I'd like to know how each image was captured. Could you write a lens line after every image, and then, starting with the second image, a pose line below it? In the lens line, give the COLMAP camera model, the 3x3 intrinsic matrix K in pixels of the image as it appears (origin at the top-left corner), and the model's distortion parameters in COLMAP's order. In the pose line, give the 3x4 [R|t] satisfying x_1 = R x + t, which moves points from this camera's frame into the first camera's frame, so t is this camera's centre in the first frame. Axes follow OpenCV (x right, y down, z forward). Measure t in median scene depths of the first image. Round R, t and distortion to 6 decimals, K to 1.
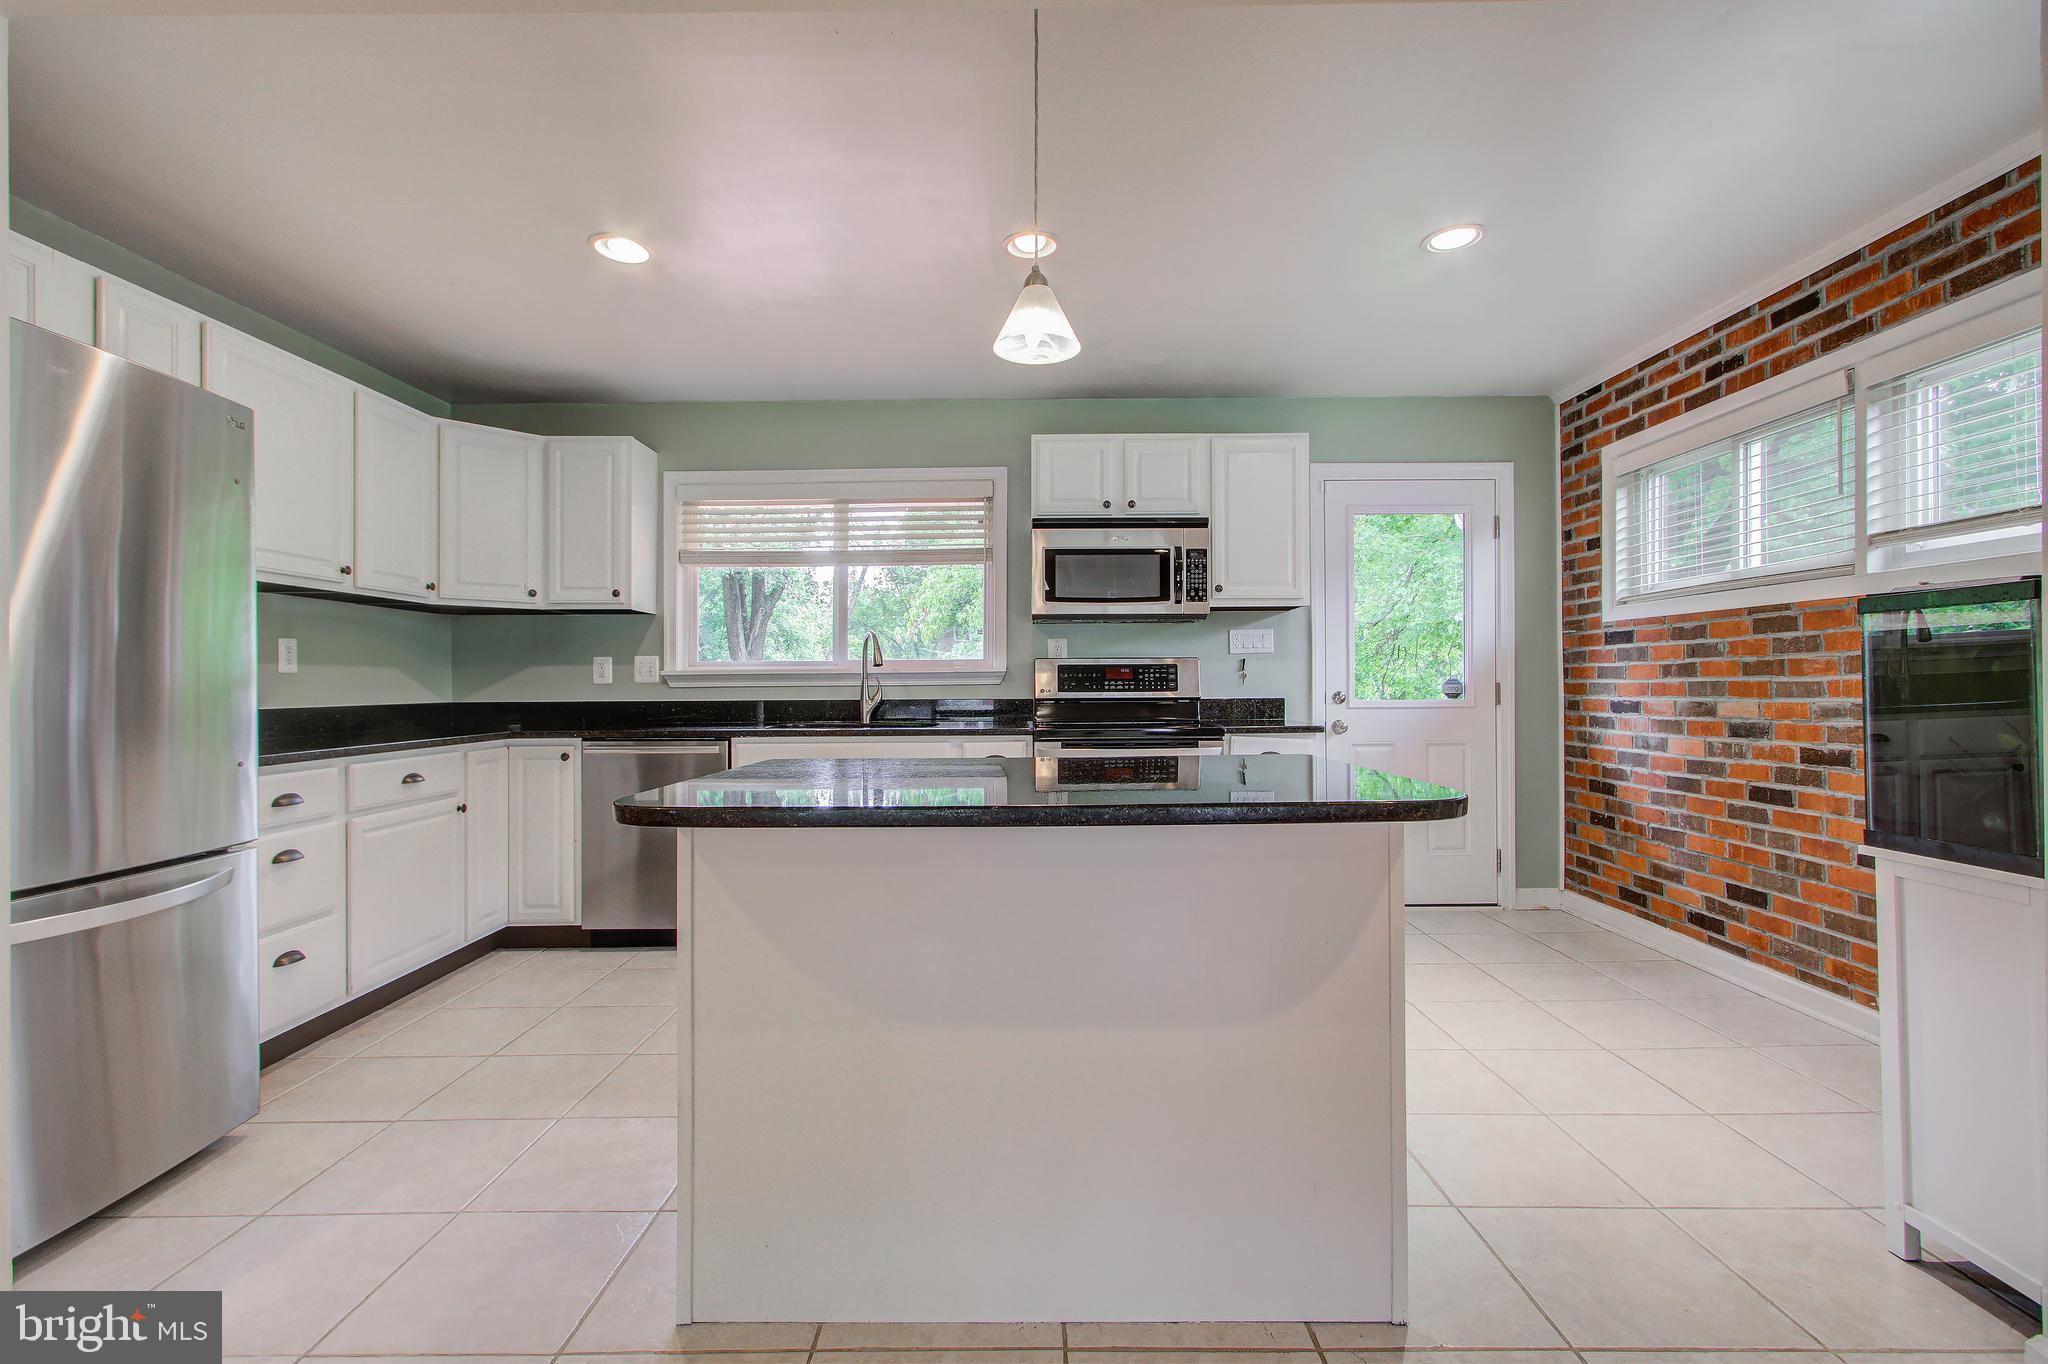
lens RADIAL K [[917.7, 0, 1027.0], [0, 917.7, 683.9], [0, 0, 1]] dist [0.000590, -0.000059]
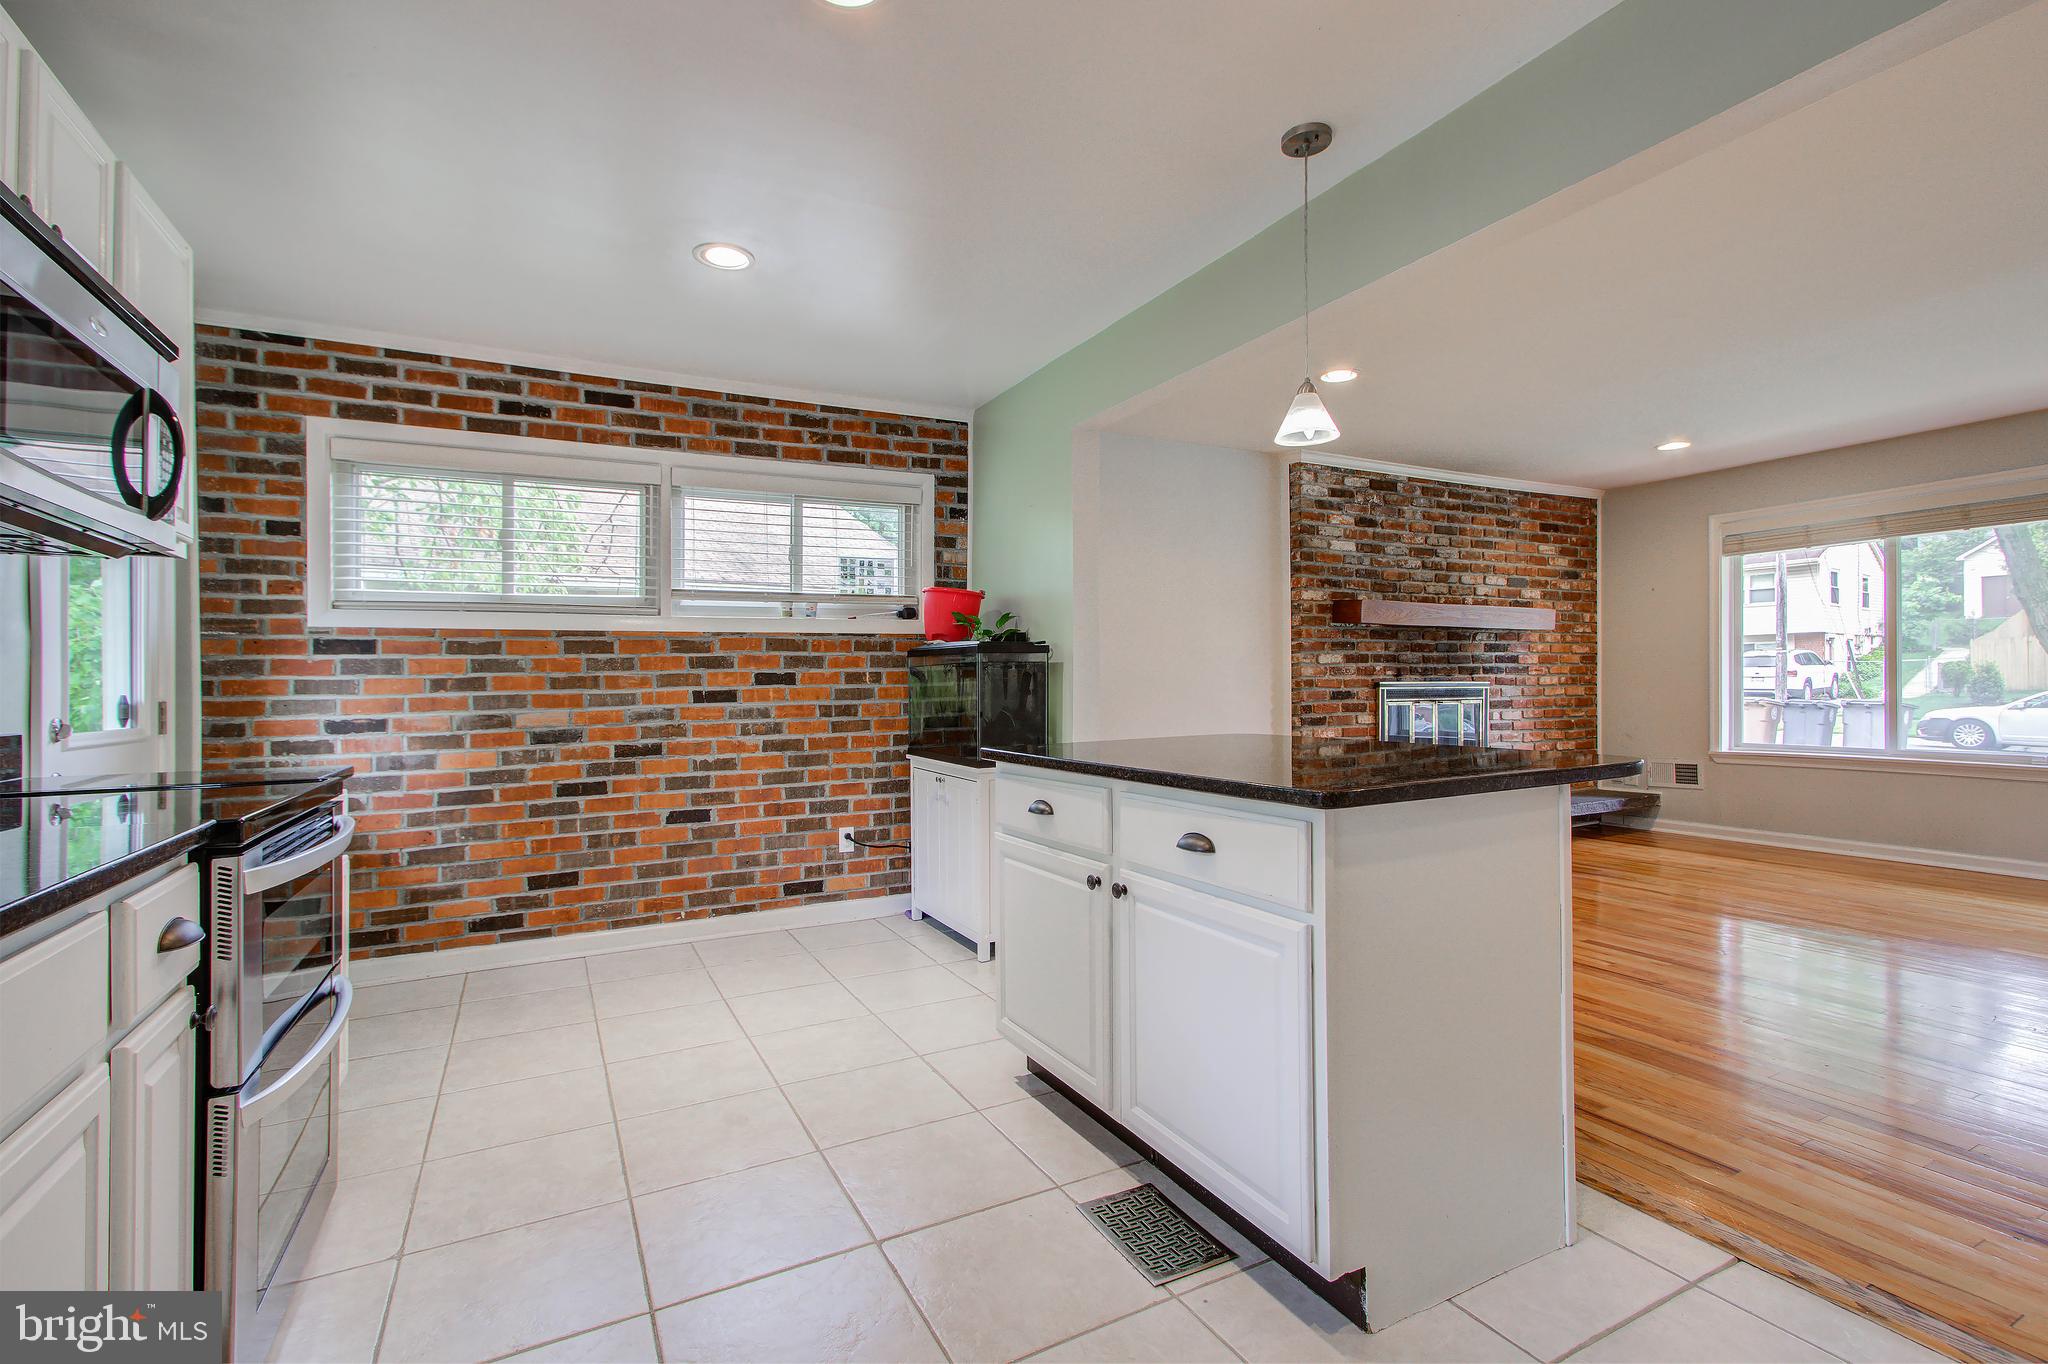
lens RADIAL K [[916.6, 0, 984.2], [0, 916.6, 694.4], [0, 0, 1]] dist [0.001004, 0.000347]
pose [[-0.447590, -0.001987, 0.894237, -0.407680], [0.016027, 0.999819, 0.010243, -0.004734], [-0.894095, 0.018917, -0.447477, 0.868441]]
